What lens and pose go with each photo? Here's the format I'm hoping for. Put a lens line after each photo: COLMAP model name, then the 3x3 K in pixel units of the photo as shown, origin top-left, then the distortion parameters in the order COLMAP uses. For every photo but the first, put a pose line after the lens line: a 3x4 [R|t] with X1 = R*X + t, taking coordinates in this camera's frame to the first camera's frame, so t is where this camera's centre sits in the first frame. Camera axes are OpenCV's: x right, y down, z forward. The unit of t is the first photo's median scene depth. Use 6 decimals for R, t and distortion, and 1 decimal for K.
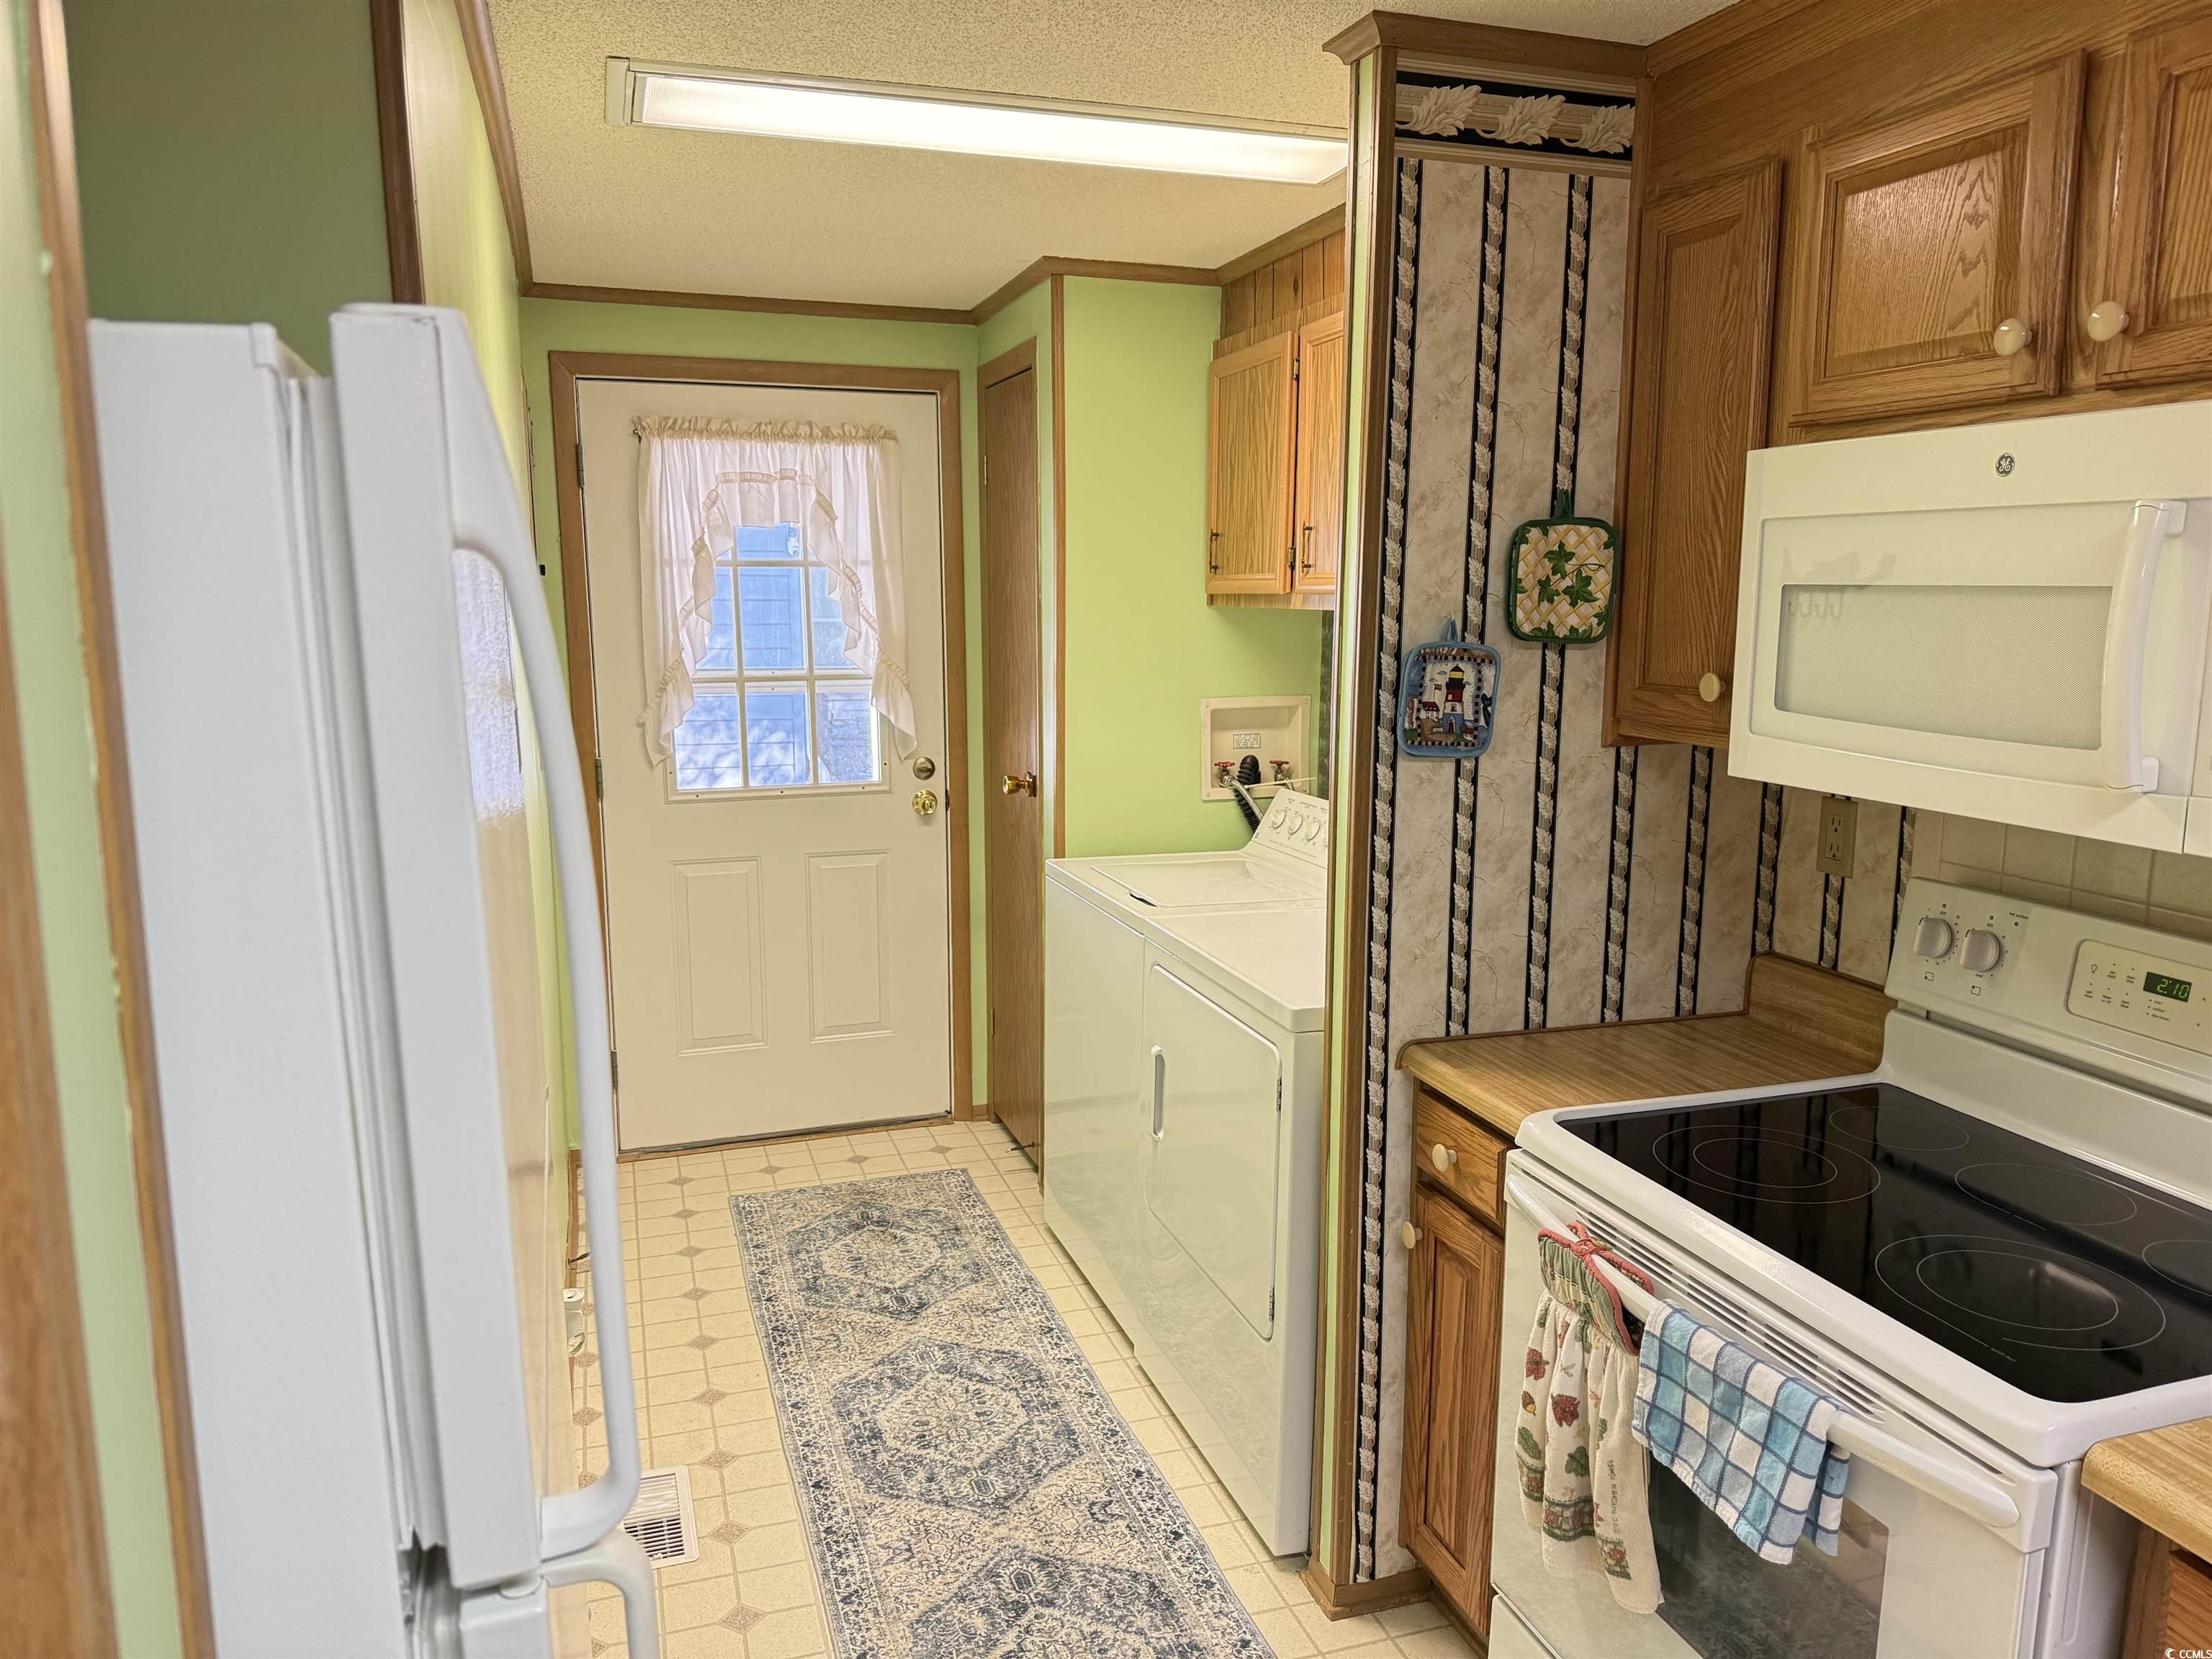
lens RADIAL K [[1558.3, 0, 1113.6], [0, 1558.3, 842.0], [0, 0, 1]] dist [0.200967, -0.443526]
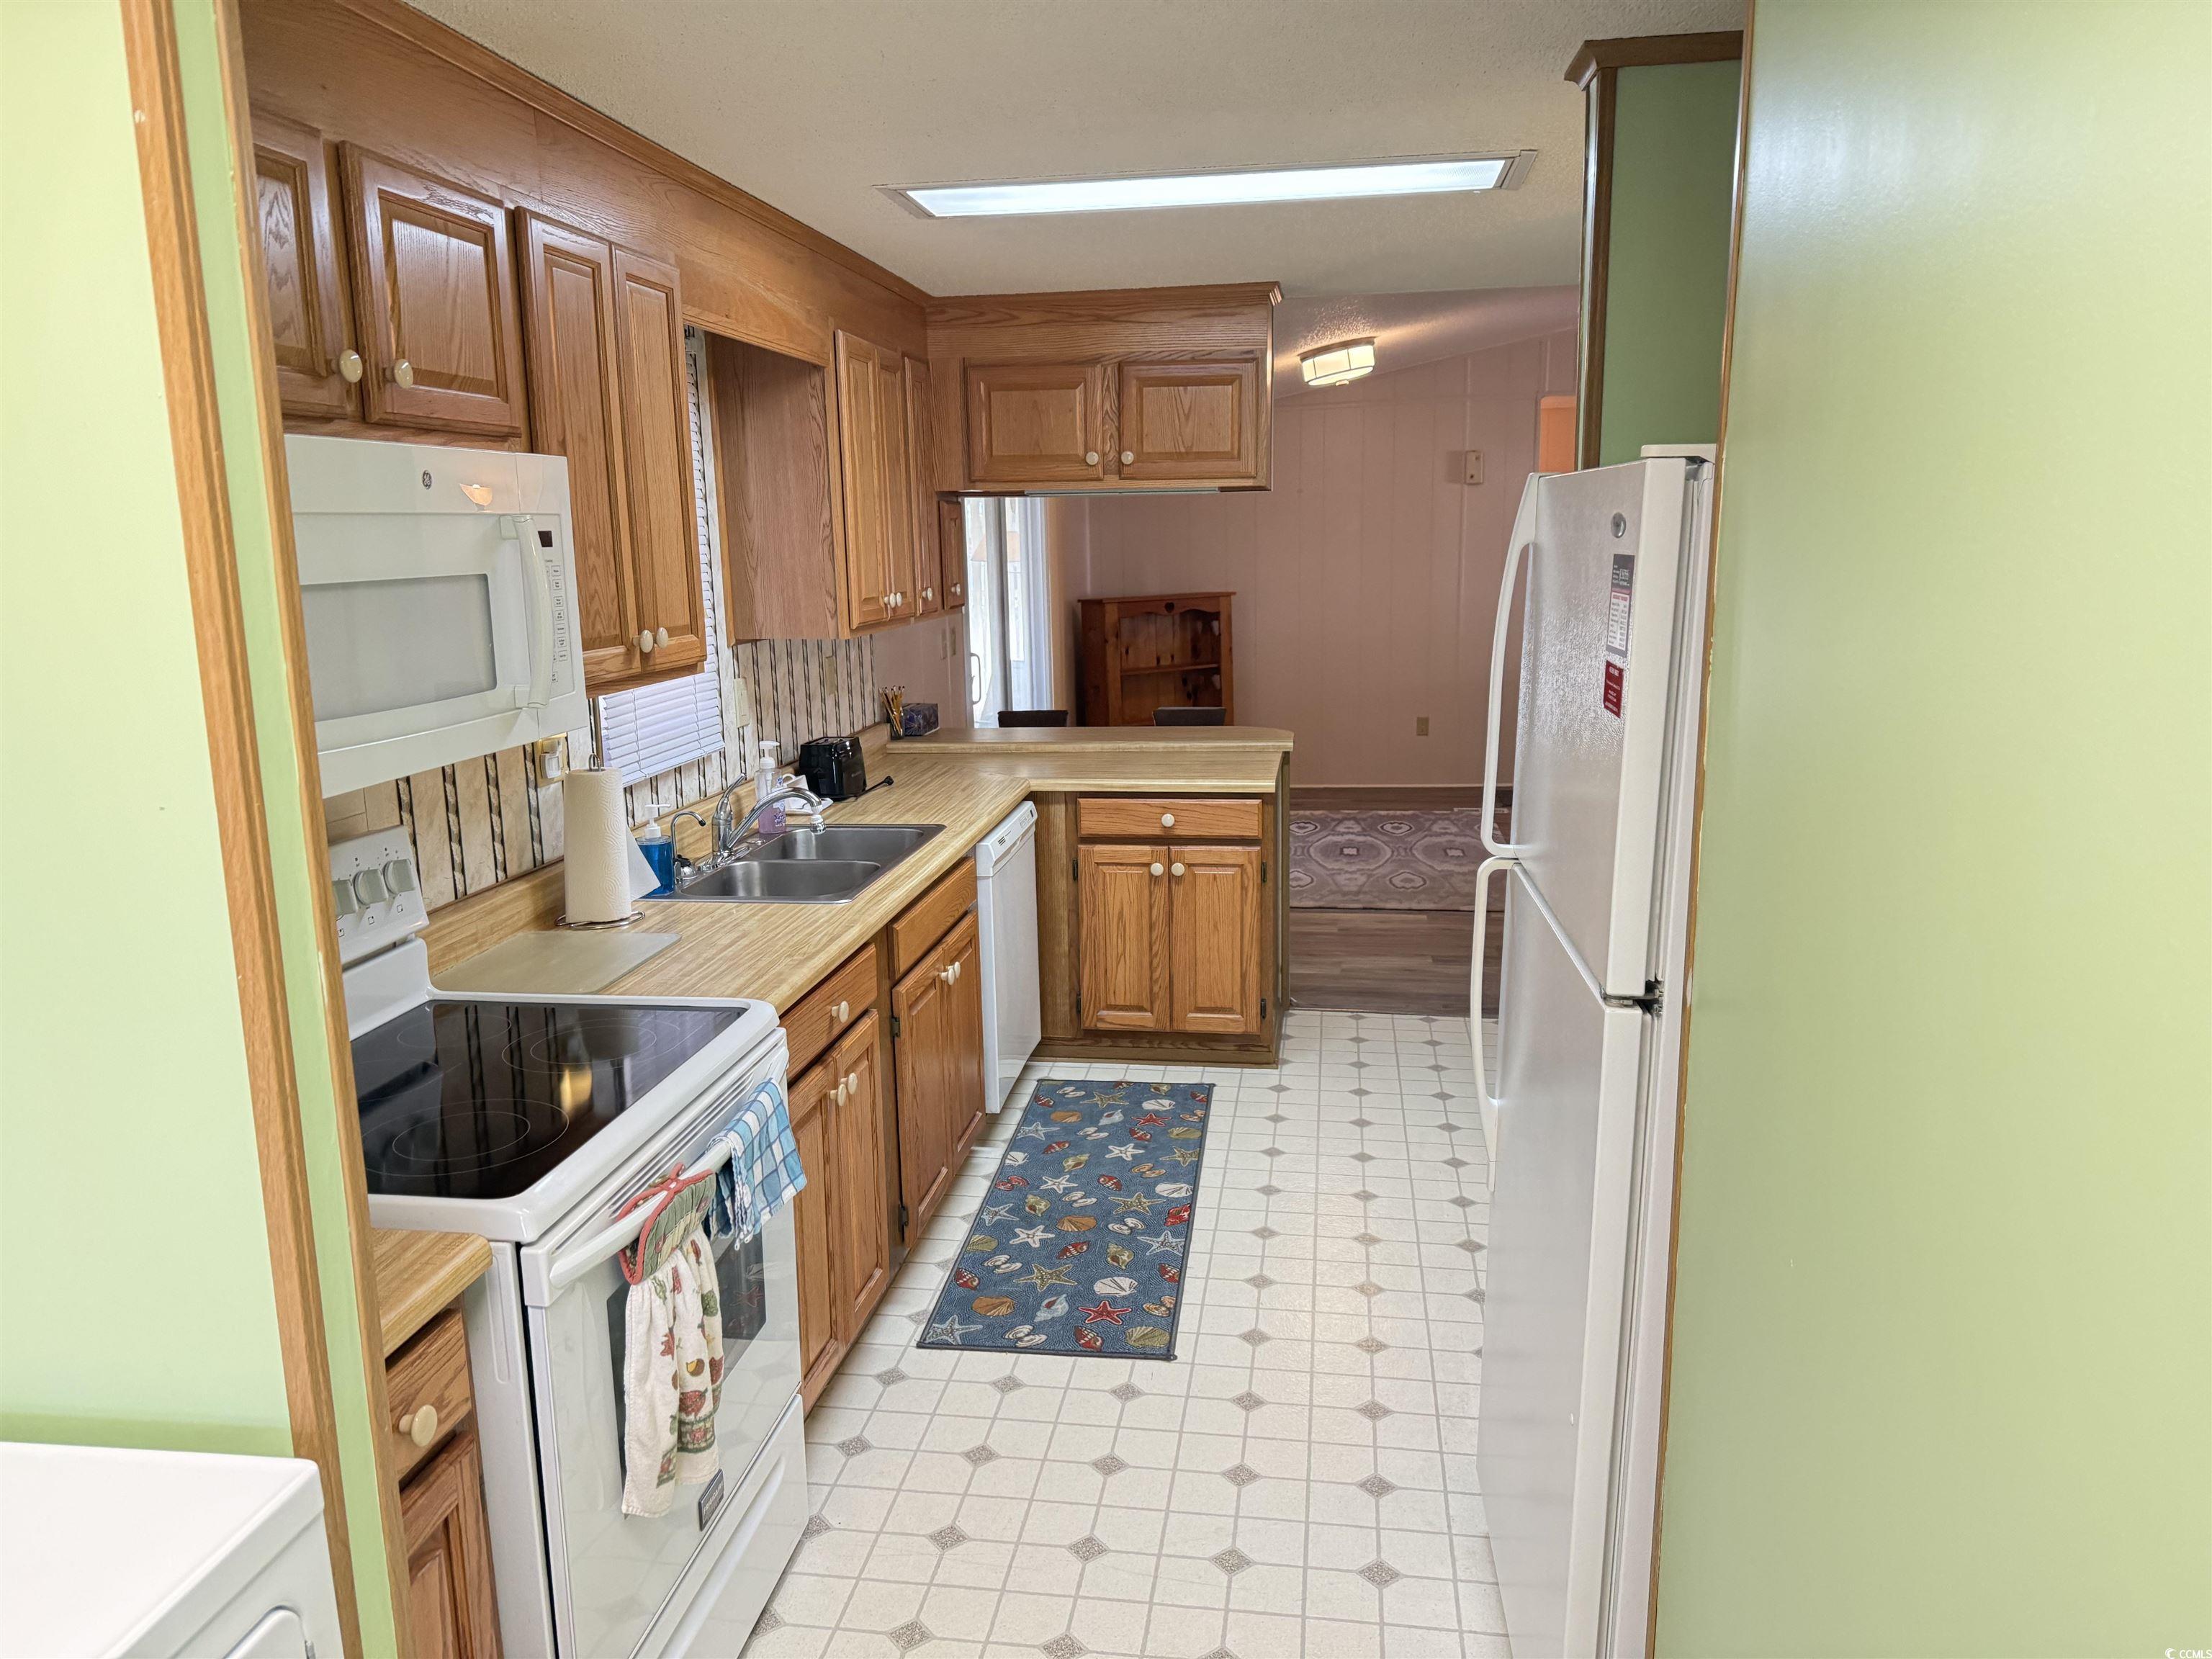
lens RADIAL K [[1537.8, 0, 1104.6], [0, 1537.8, 820.6], [0, 0, 1]] dist [0.153383, -0.197060]
pose [[-0.896685, -0.050858, 0.439737, -0.321131], [0.106099, 0.939731, 0.325036, -0.216227], [-0.429765, 0.338111, -0.837247, 1.237926]]
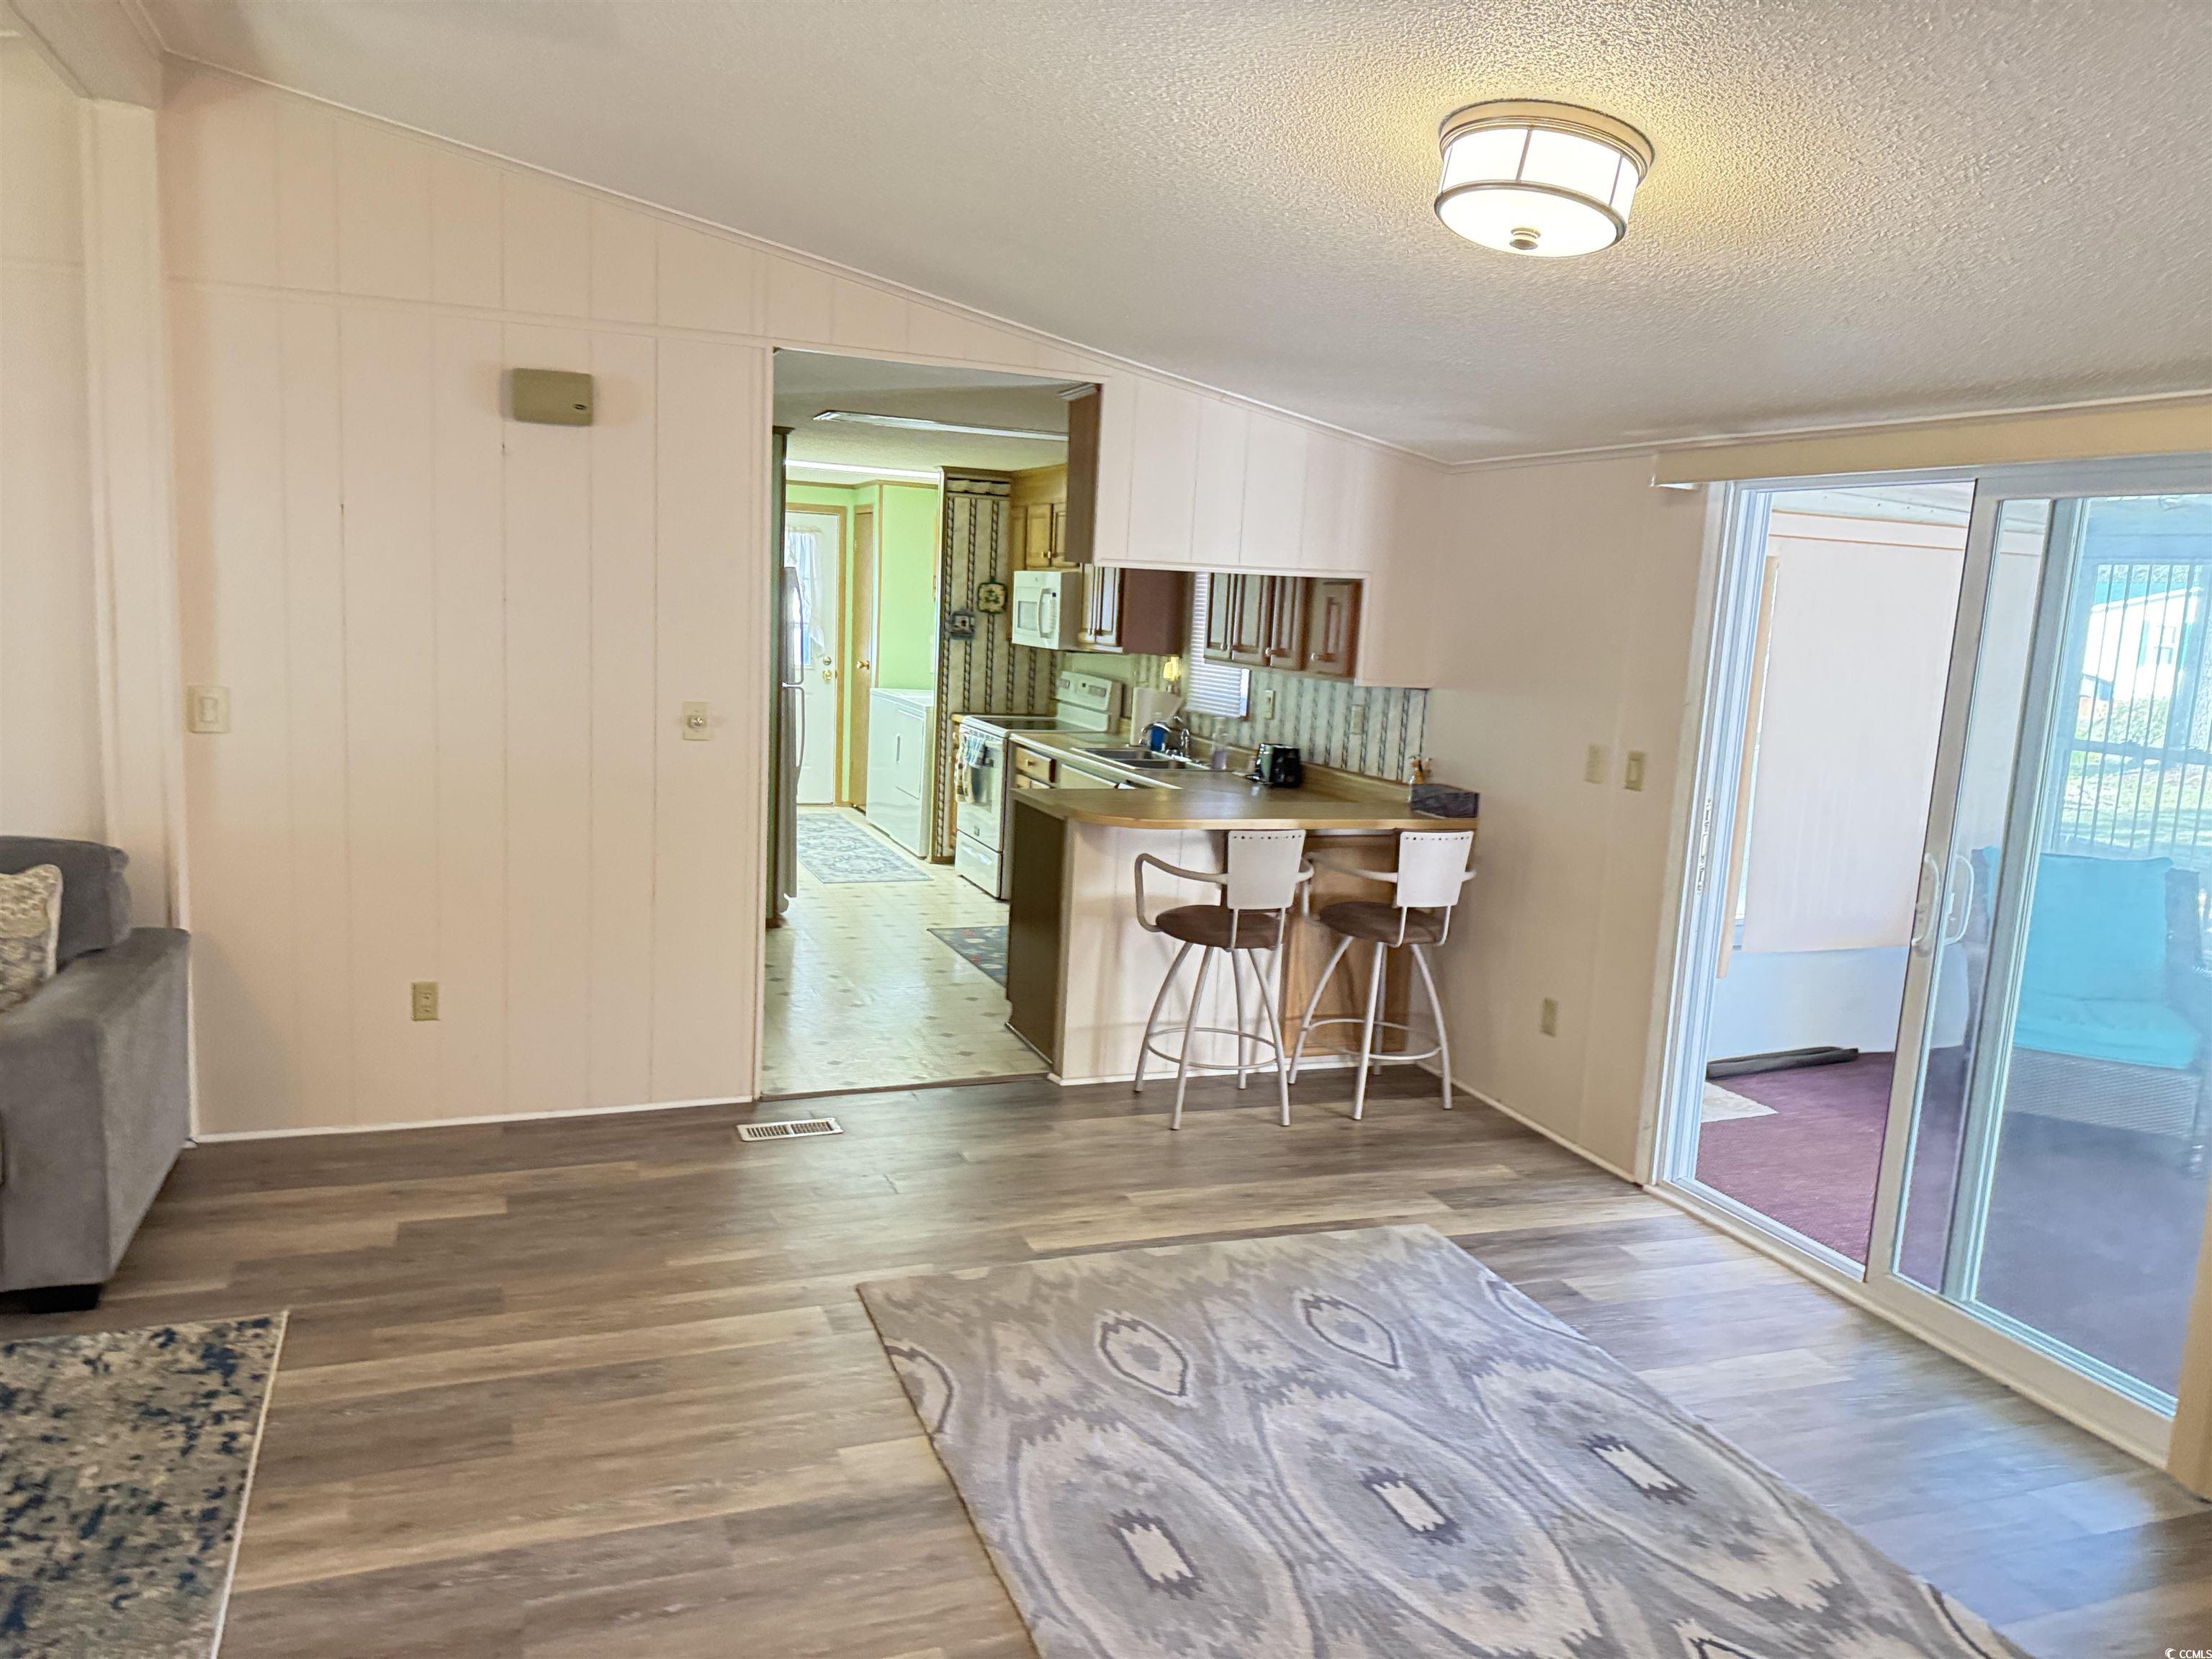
lens RADIAL K [[1558.3, 0, 1113.6], [0, 1558.3, 842.0], [0, 0, 1]] dist [0.200967, -0.443526]
pose [[0.996817, 0.038384, 0.069874, 0.333724], [-0.037942, 0.999251, -0.007642, 0.474678], [-0.070115, 0.004967, 0.997527, -2.997871]]
